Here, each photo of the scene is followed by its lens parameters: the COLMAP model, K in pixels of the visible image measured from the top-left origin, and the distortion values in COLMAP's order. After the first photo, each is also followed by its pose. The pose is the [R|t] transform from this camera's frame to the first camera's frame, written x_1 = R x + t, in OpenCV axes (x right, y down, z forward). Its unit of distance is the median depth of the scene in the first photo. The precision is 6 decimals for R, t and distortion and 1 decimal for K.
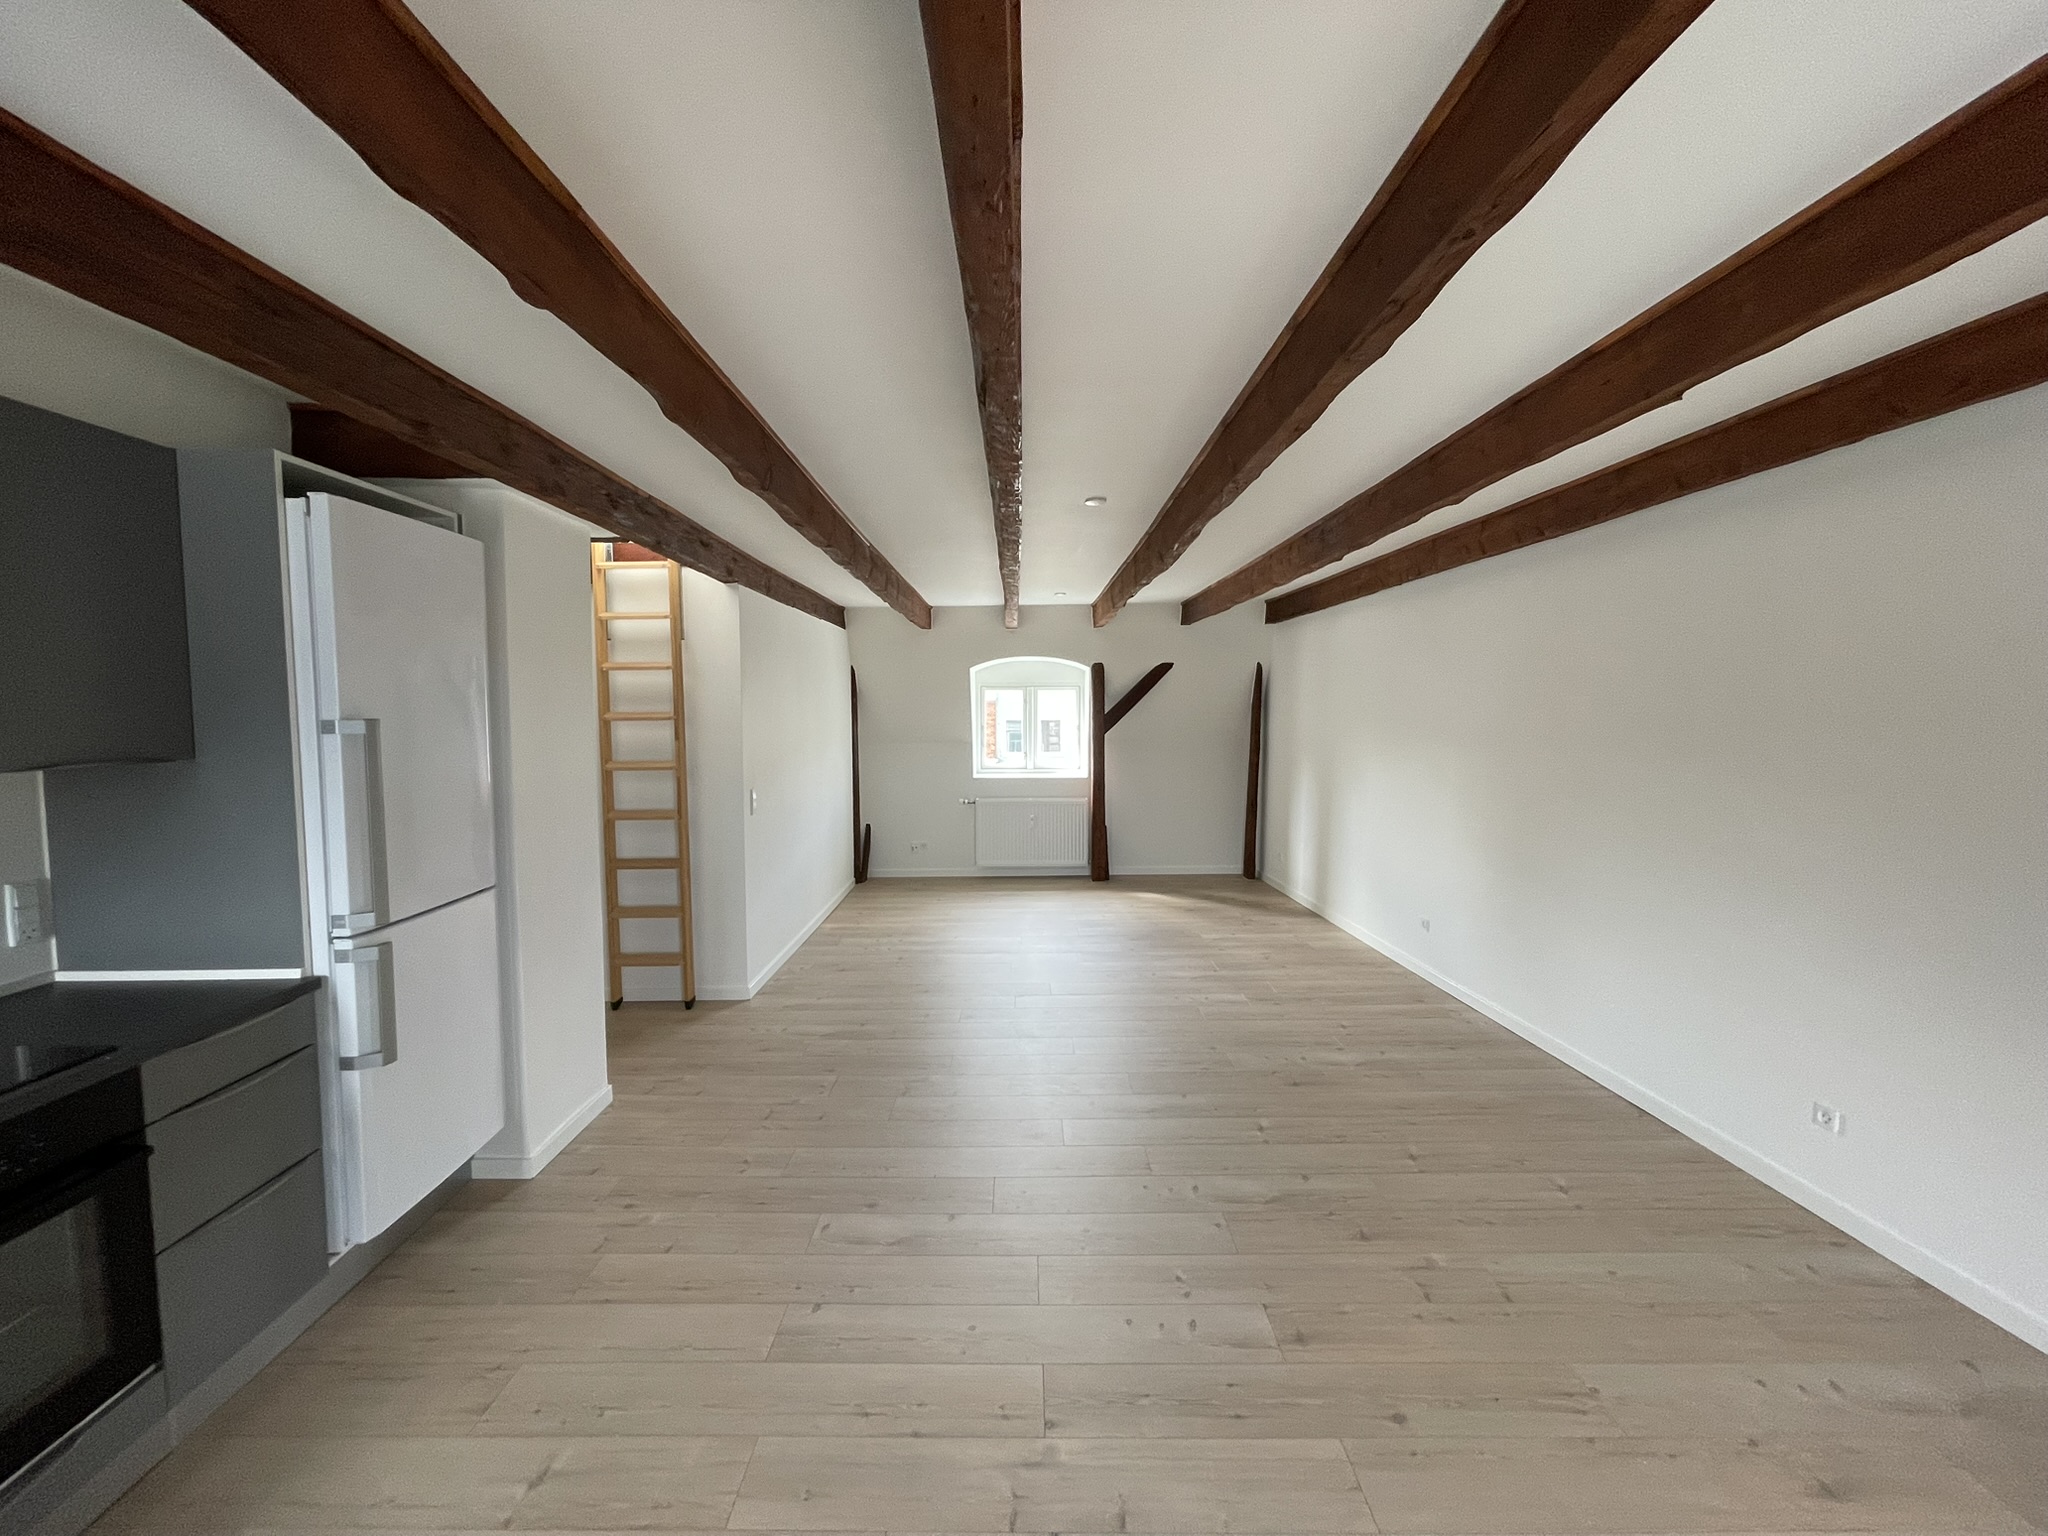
lens RADIAL K [[823.0, 0, 1021.9], [0, 823.0, 758.6], [0, 0, 1]] dist [-0.000139, -0.000055]
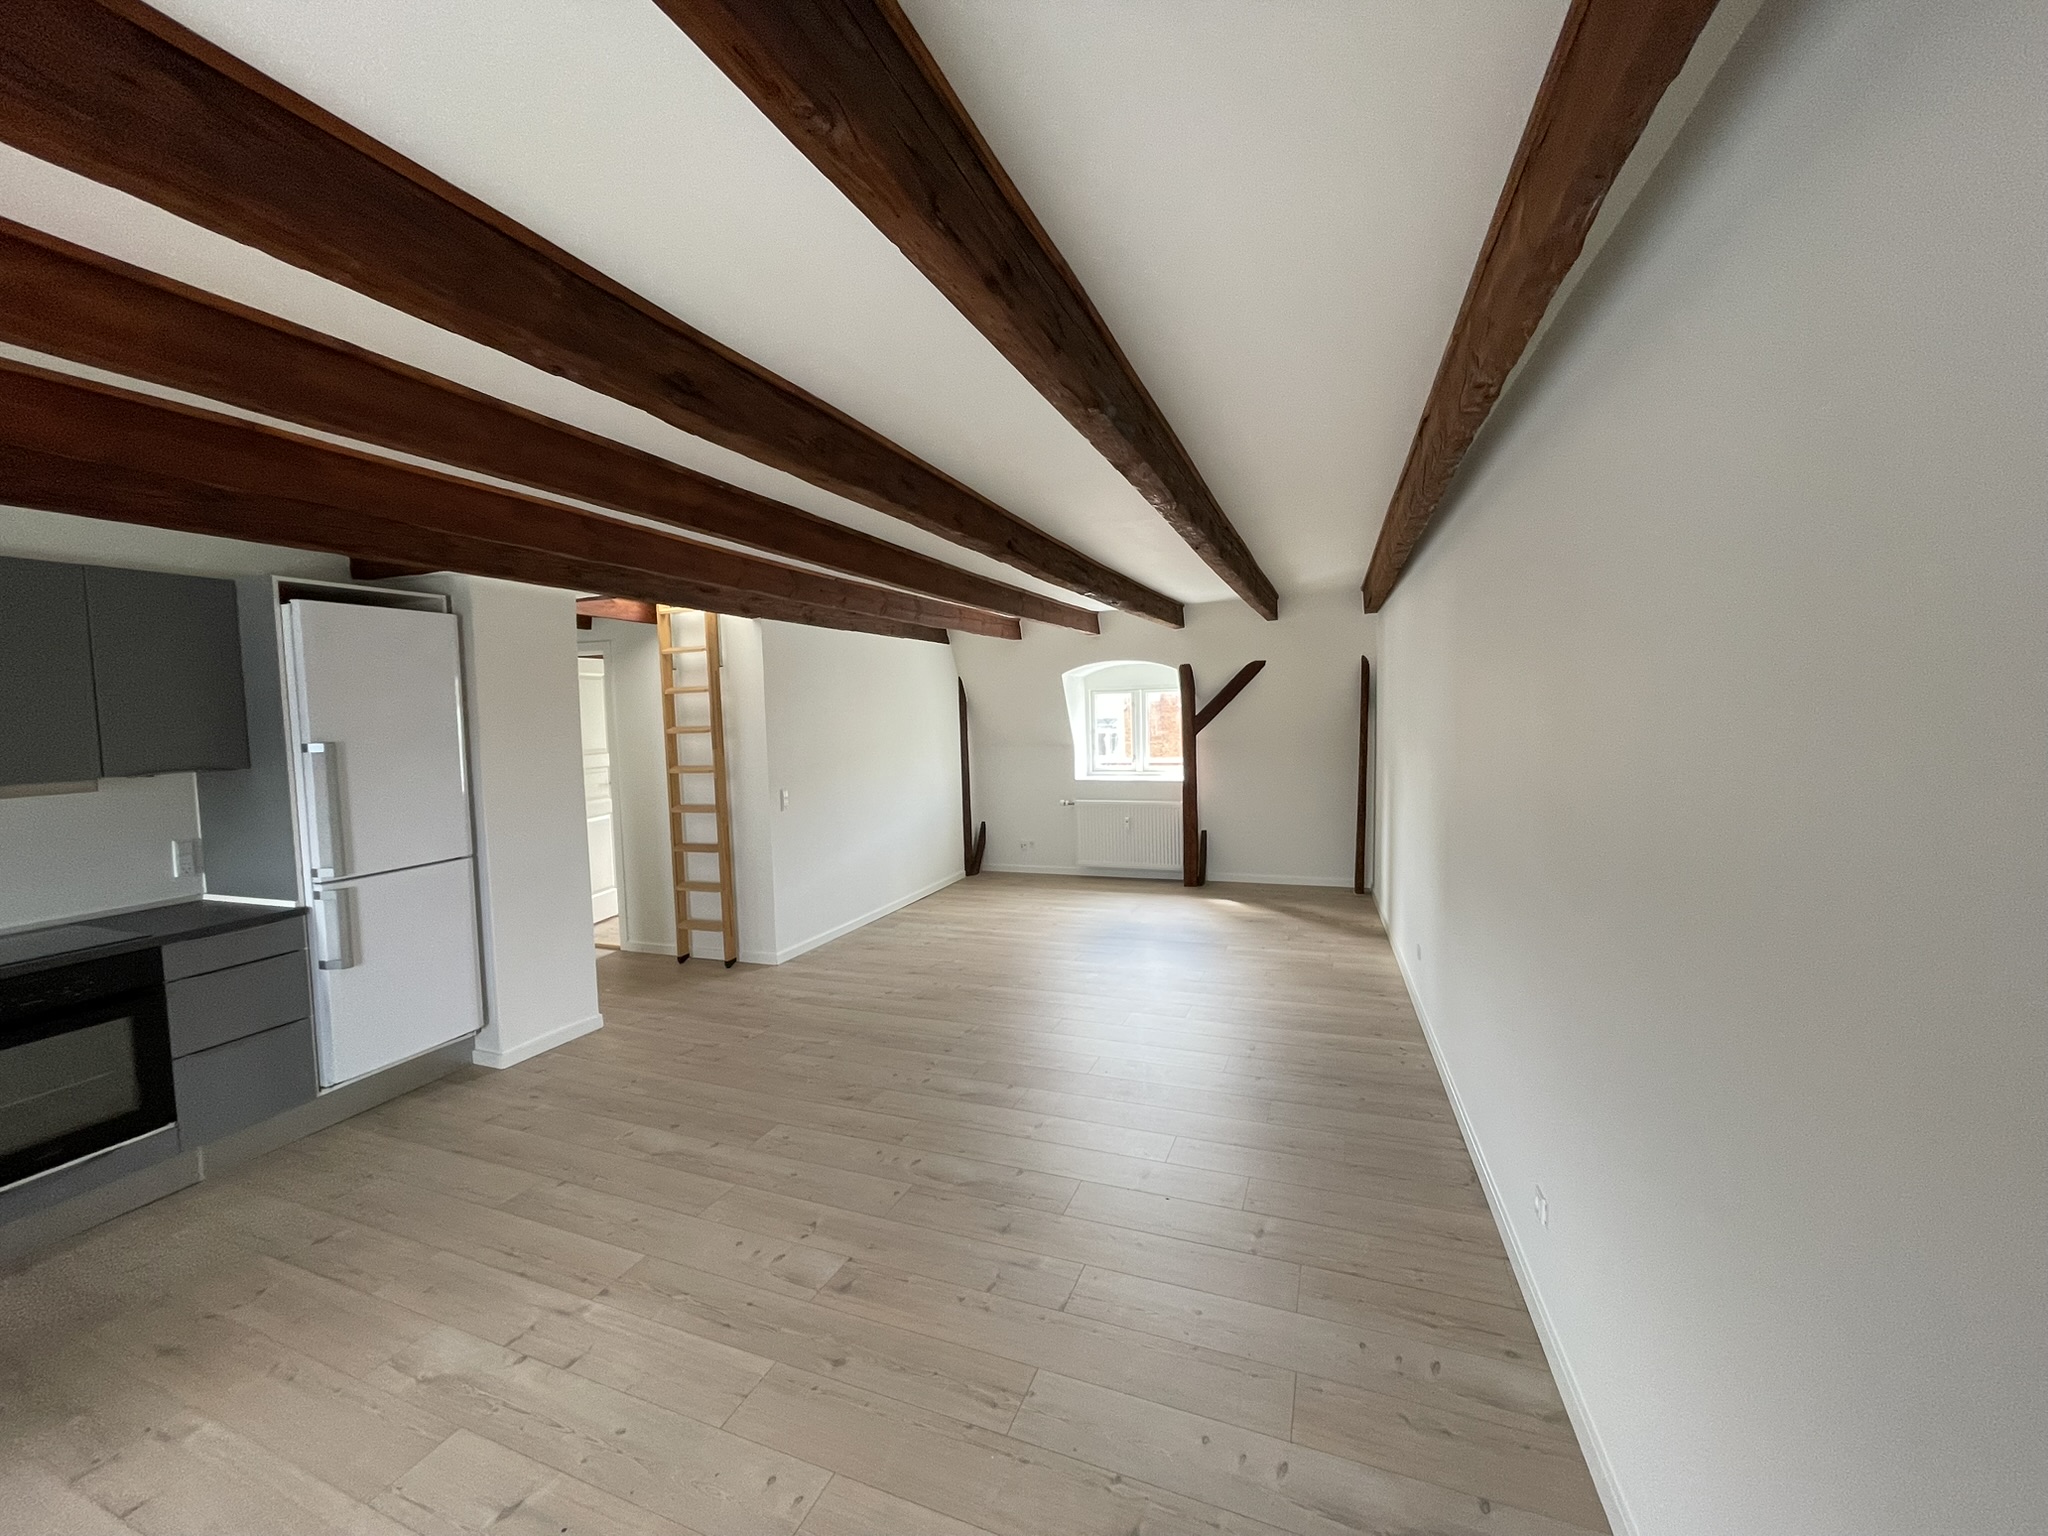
lens RADIAL K [[823.0, 0, 1021.9], [0, 823.0, 758.6], [0, 0, 1]] dist [-0.000139, -0.000055]
pose [[0.929822, -0.000335, -0.368009, 0.765638], [0.000980, 0.999998, 0.001565, -0.014840], [0.368008, -0.001816, 0.929821, 0.036500]]
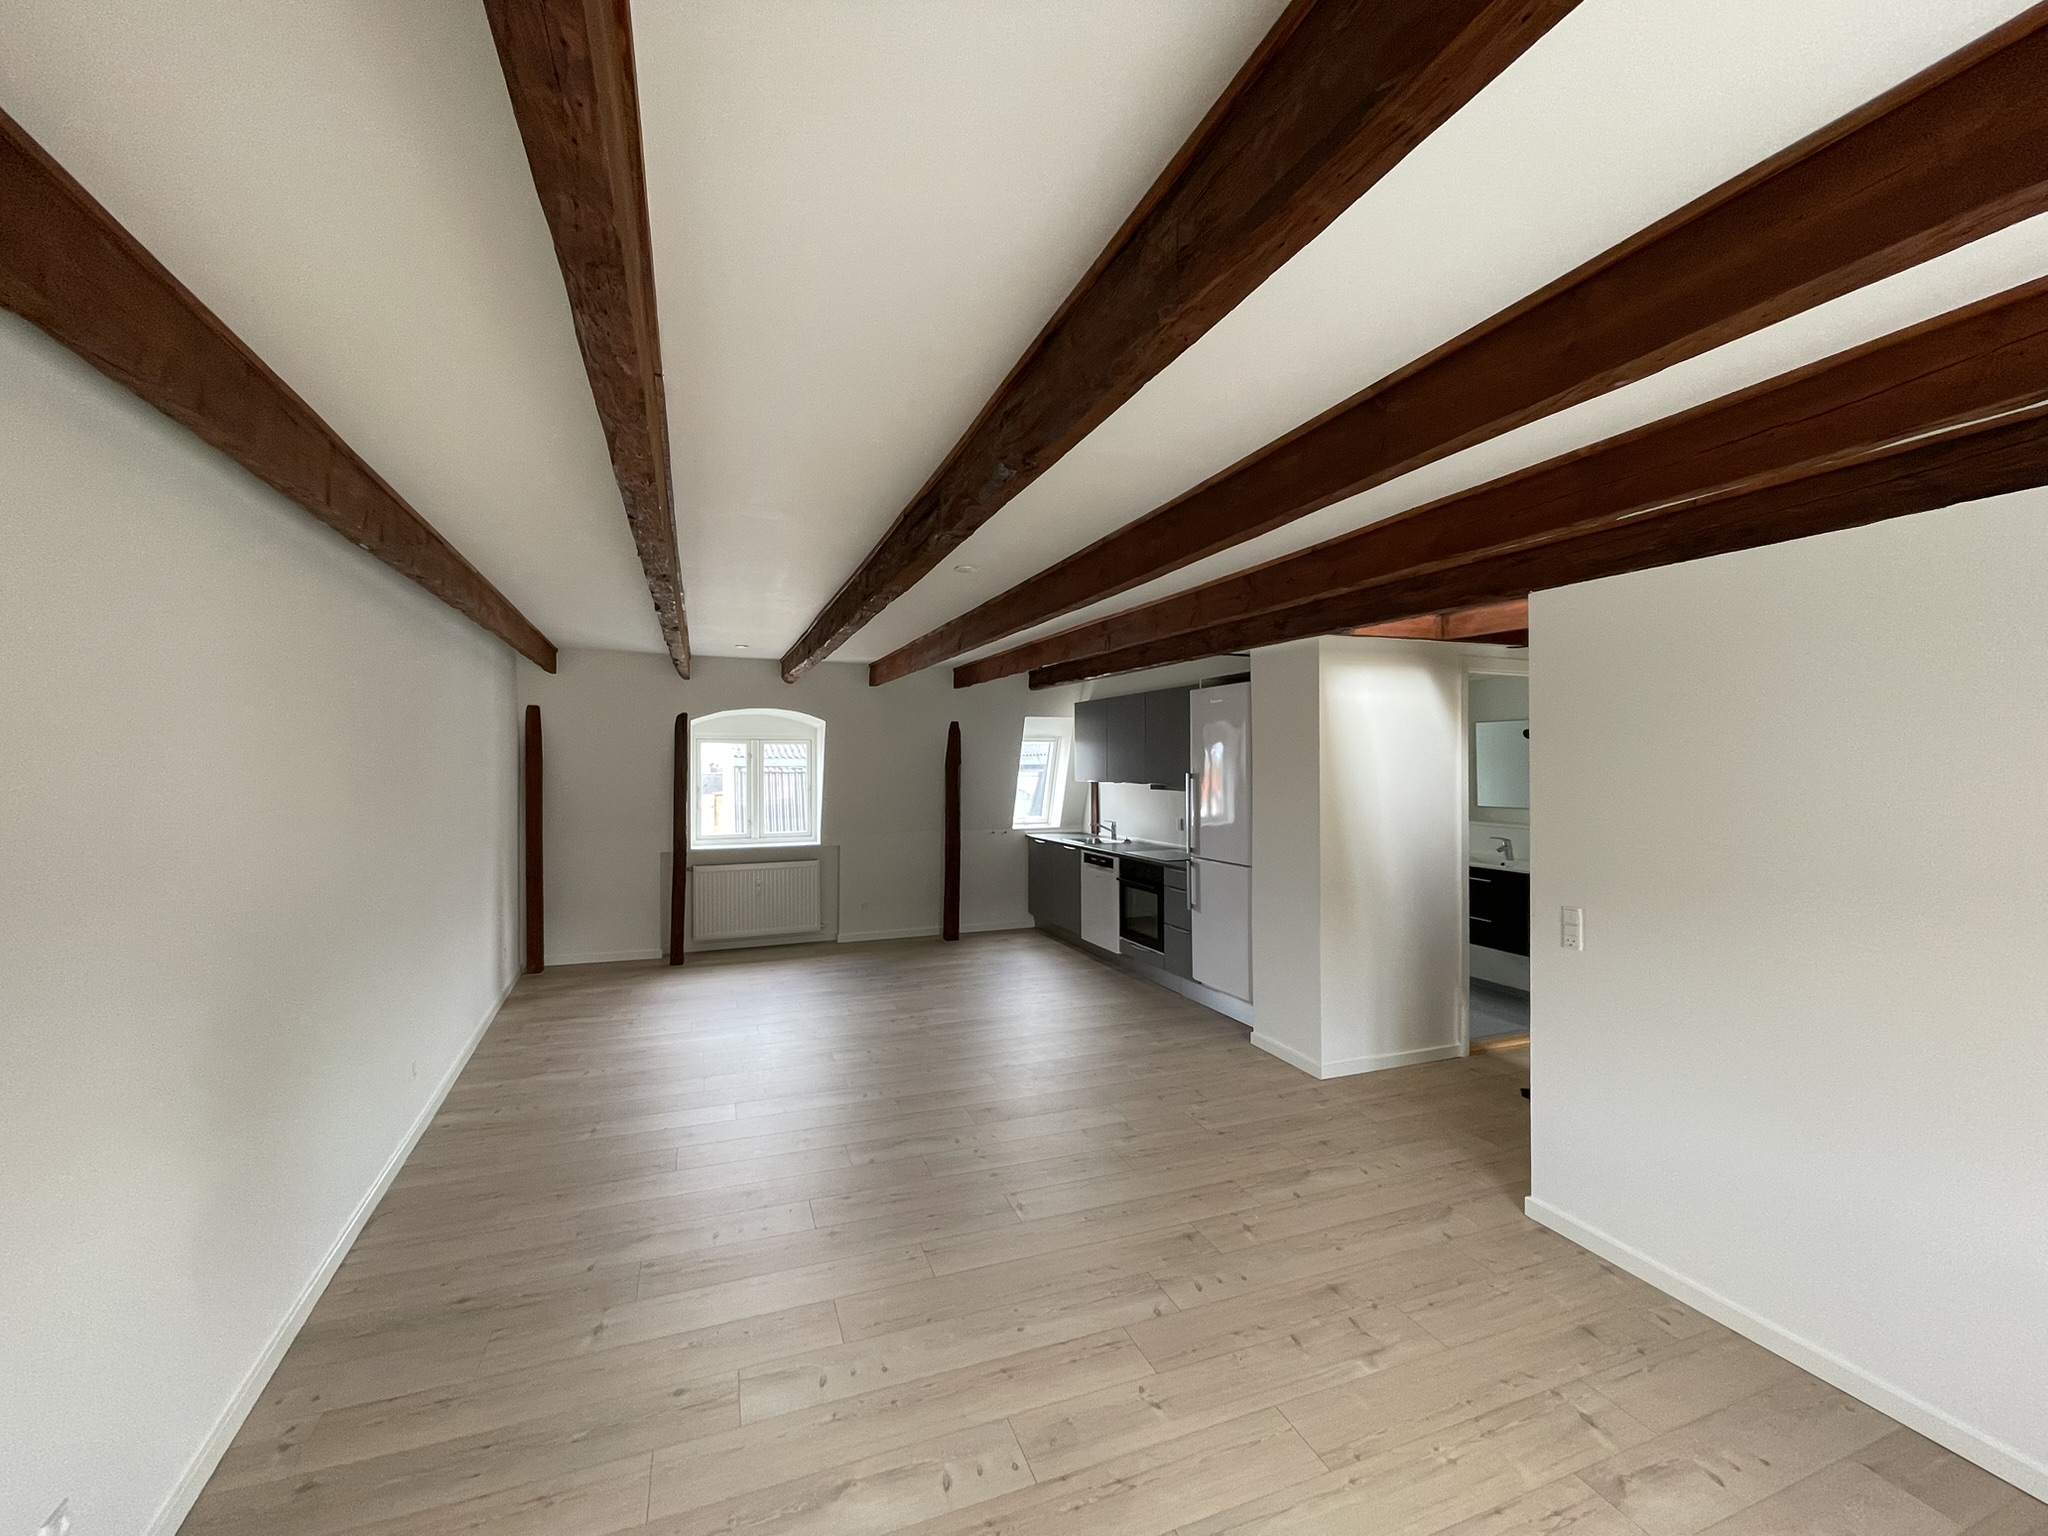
lens RADIAL K [[823.0, 0, 1021.9], [0, 823.0, 758.6], [0, 0, 1]] dist [-0.000139, -0.000055]
pose [[-0.933531, 0.006803, -0.358431, 0.487953], [-0.013665, 0.998418, 0.054539, -0.177521], [0.358236, 0.055812, -0.931962, 2.531383]]
